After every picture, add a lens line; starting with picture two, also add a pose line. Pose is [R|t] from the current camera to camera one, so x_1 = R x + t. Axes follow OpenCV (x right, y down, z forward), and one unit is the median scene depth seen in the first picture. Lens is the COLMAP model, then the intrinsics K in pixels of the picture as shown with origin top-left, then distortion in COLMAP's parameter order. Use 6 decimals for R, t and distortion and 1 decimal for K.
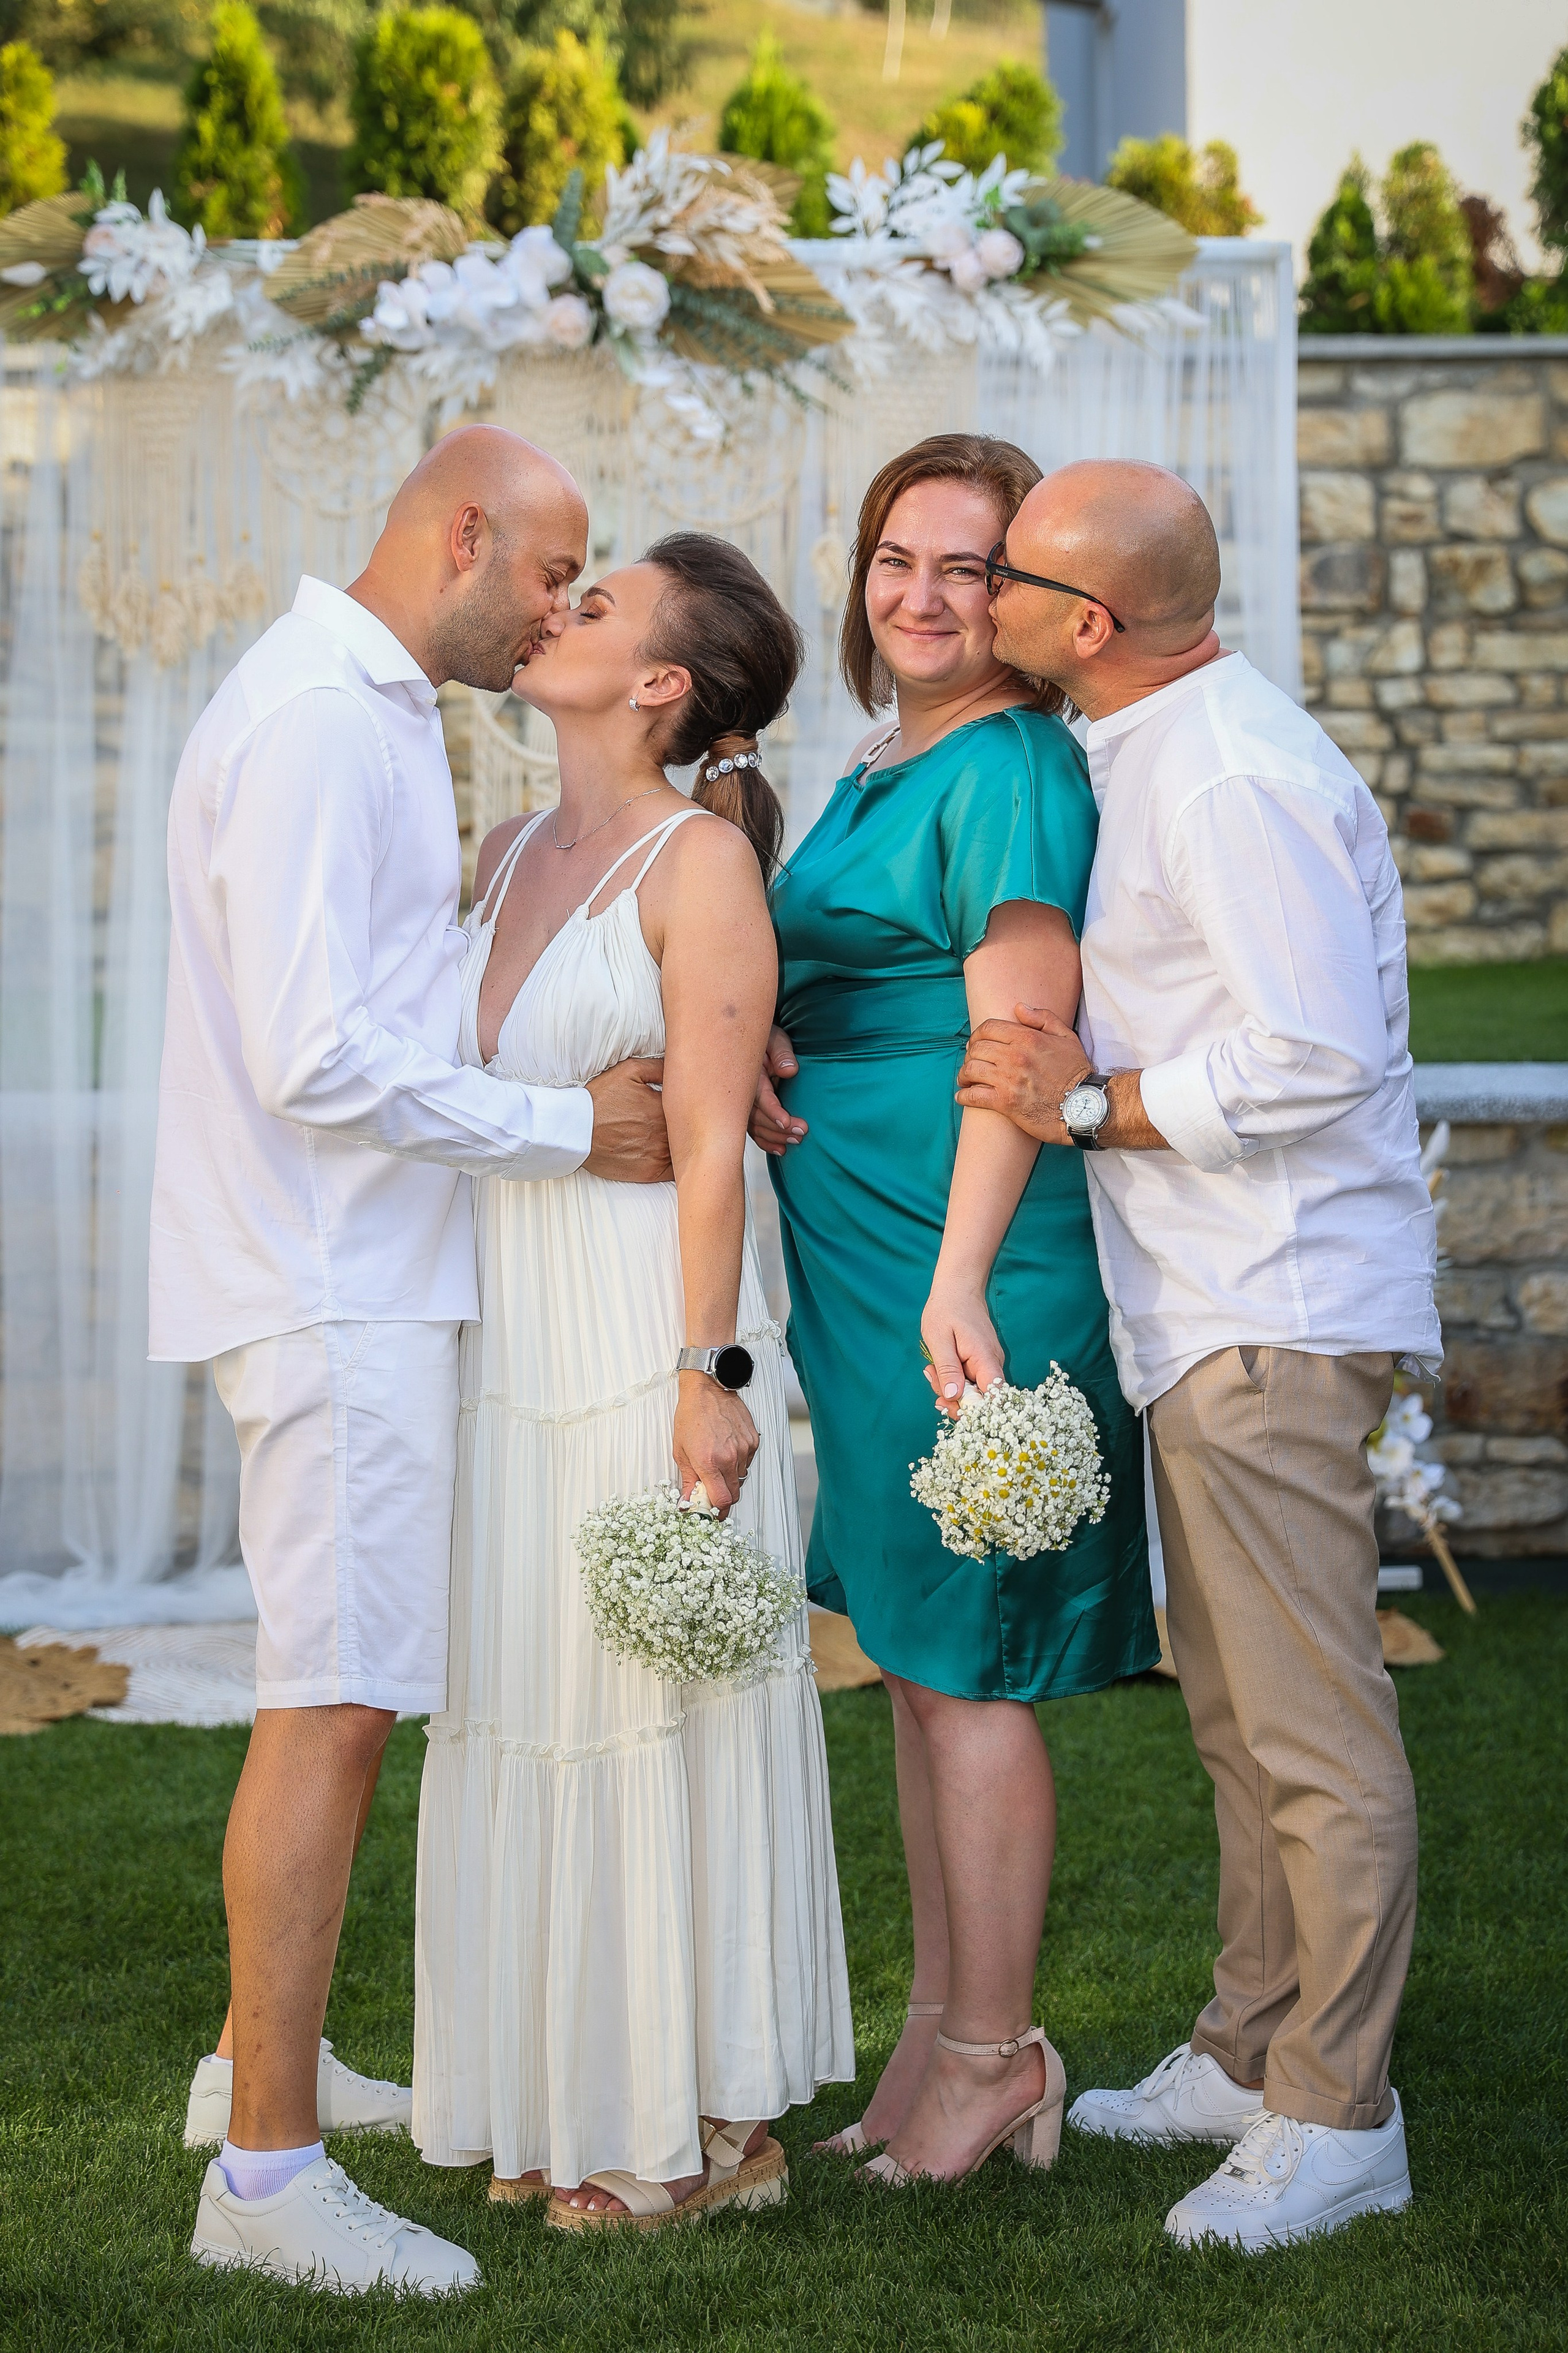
lens RADIAL K [[4618.9, 0, 787.4], [0, 4618.9, 1190.2], [0, 0, 1]] dist [-0.011950, 0.000000]
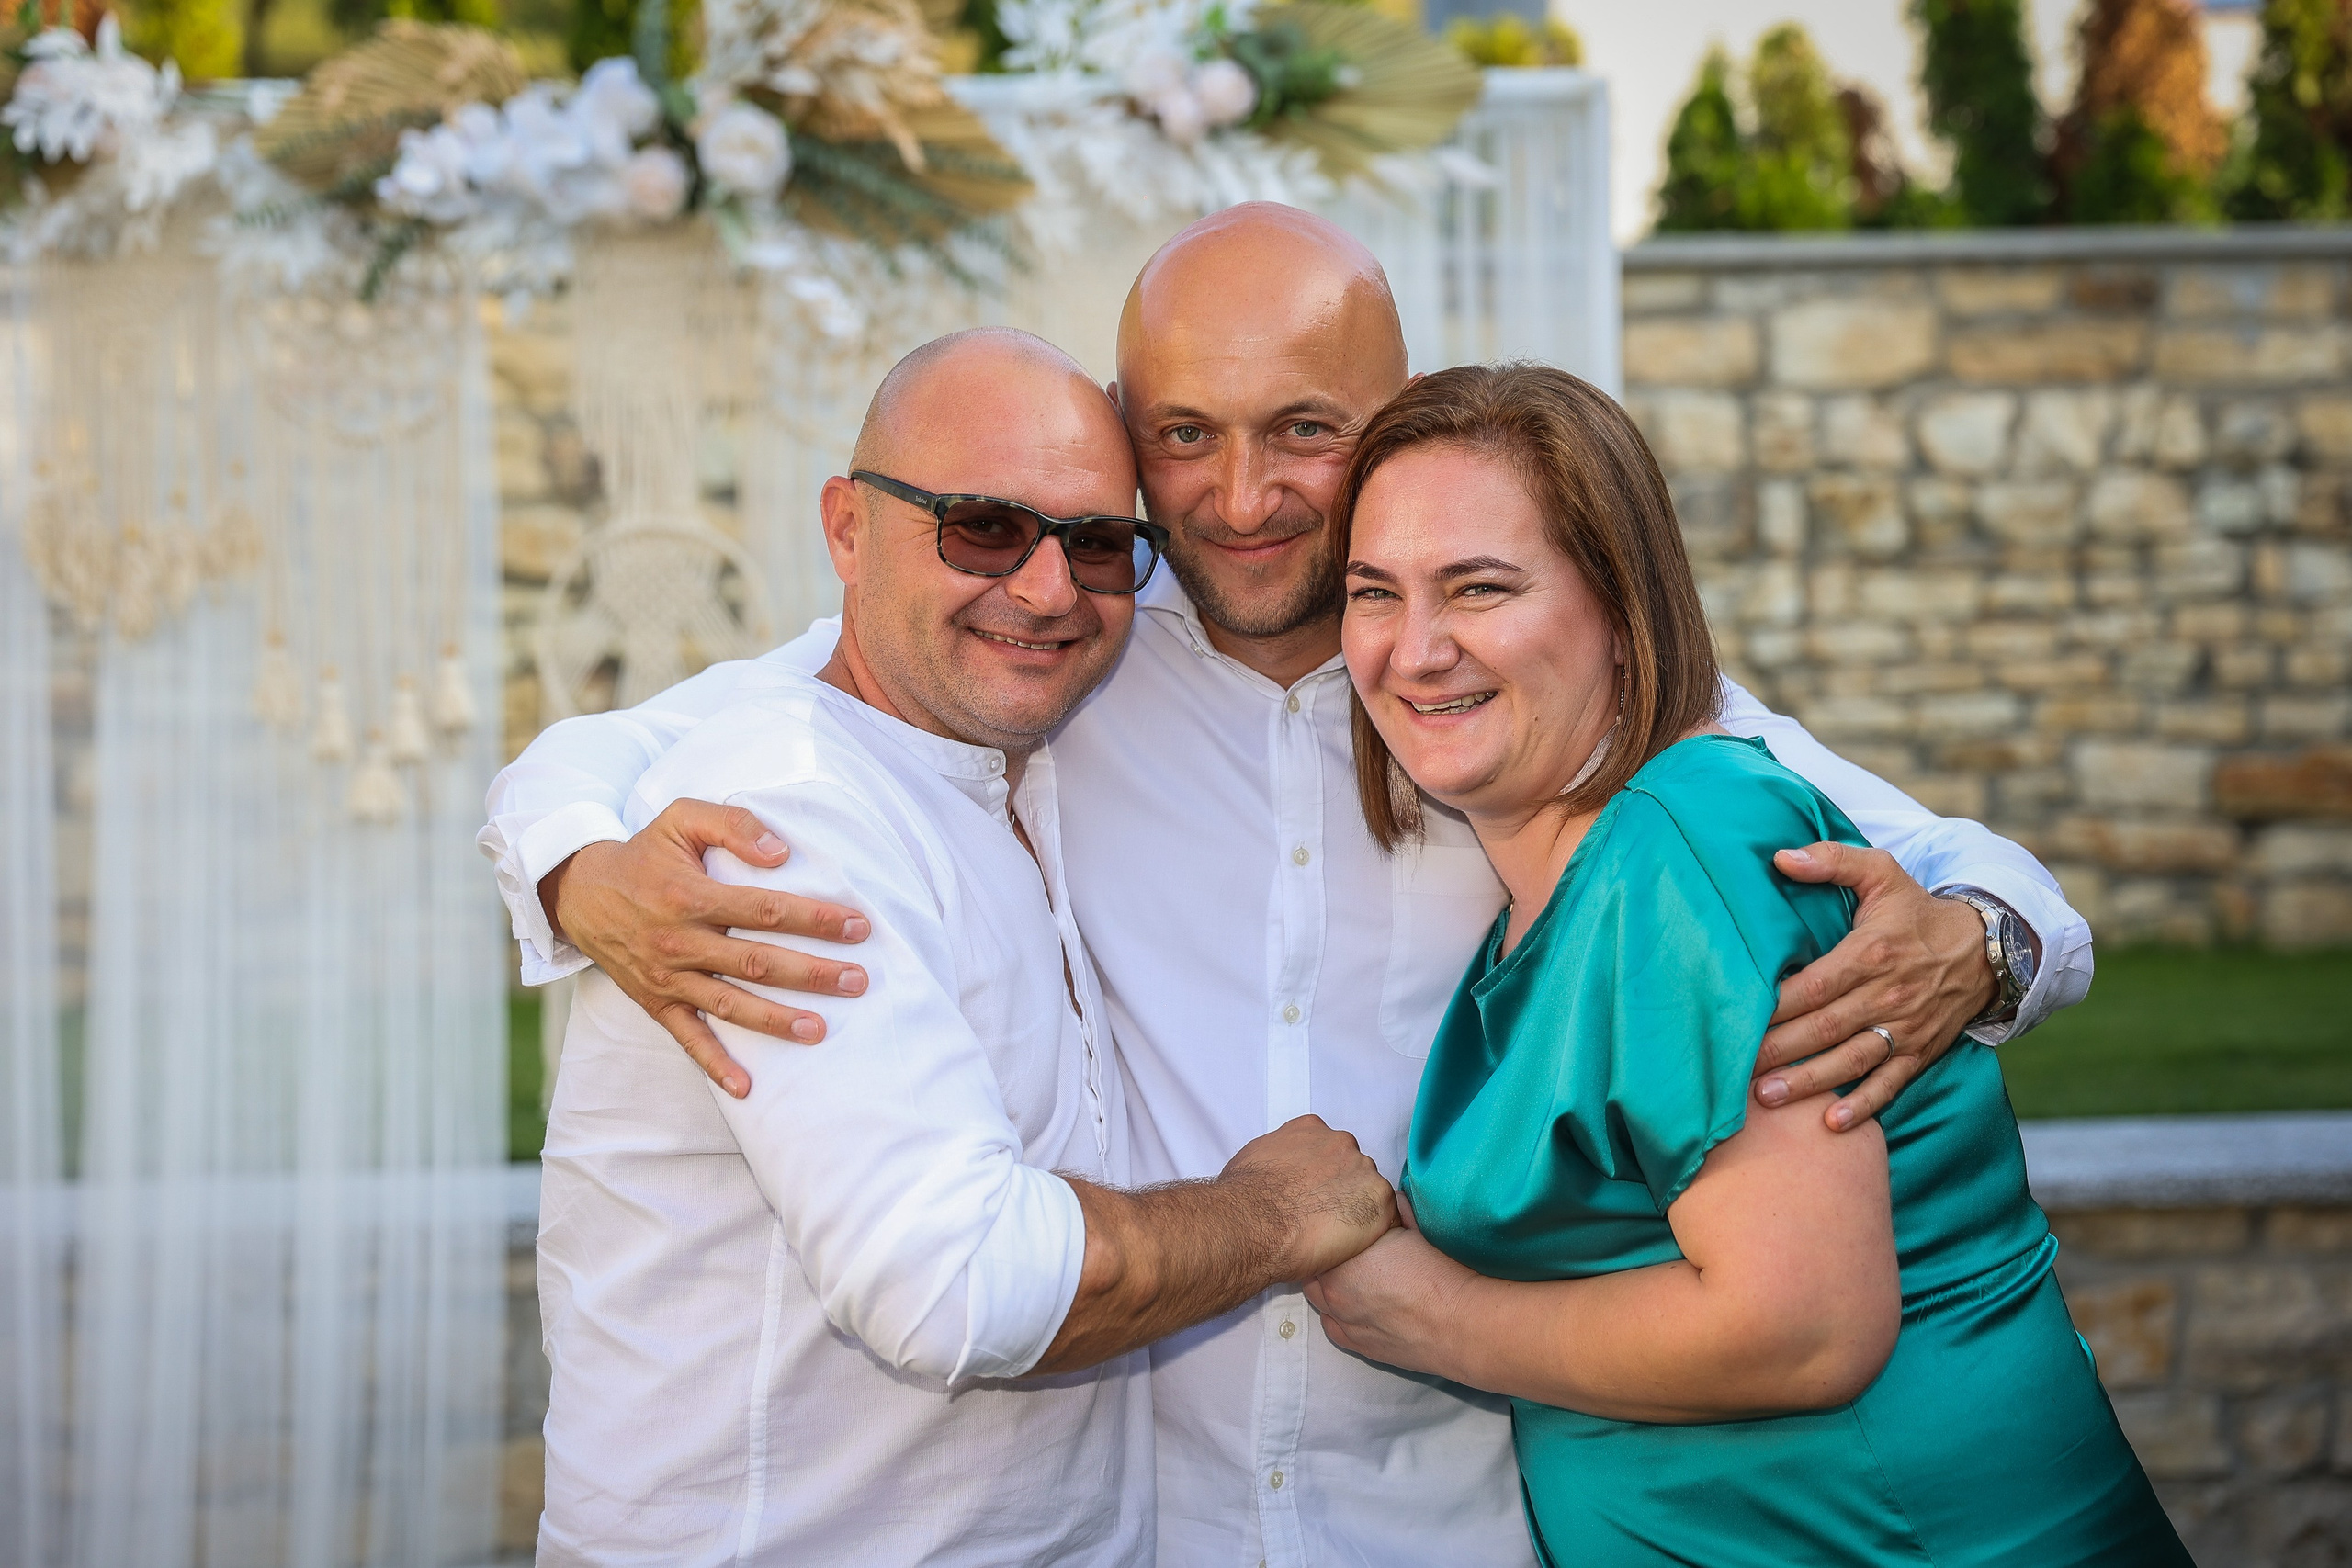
lens RADIAL K [[4616.9, 0, 1245.4], [0, 4616.9, 789.3], [0, 0, 1]] dist [-0.011950, 0.000000]
pose [[0.999879, -0.008386, 0.013106, 0.038309], [0.009351, 0.997114, -0.075343, -0.030693], [-0.012437, 0.075456, 0.997072, 0.248898]]
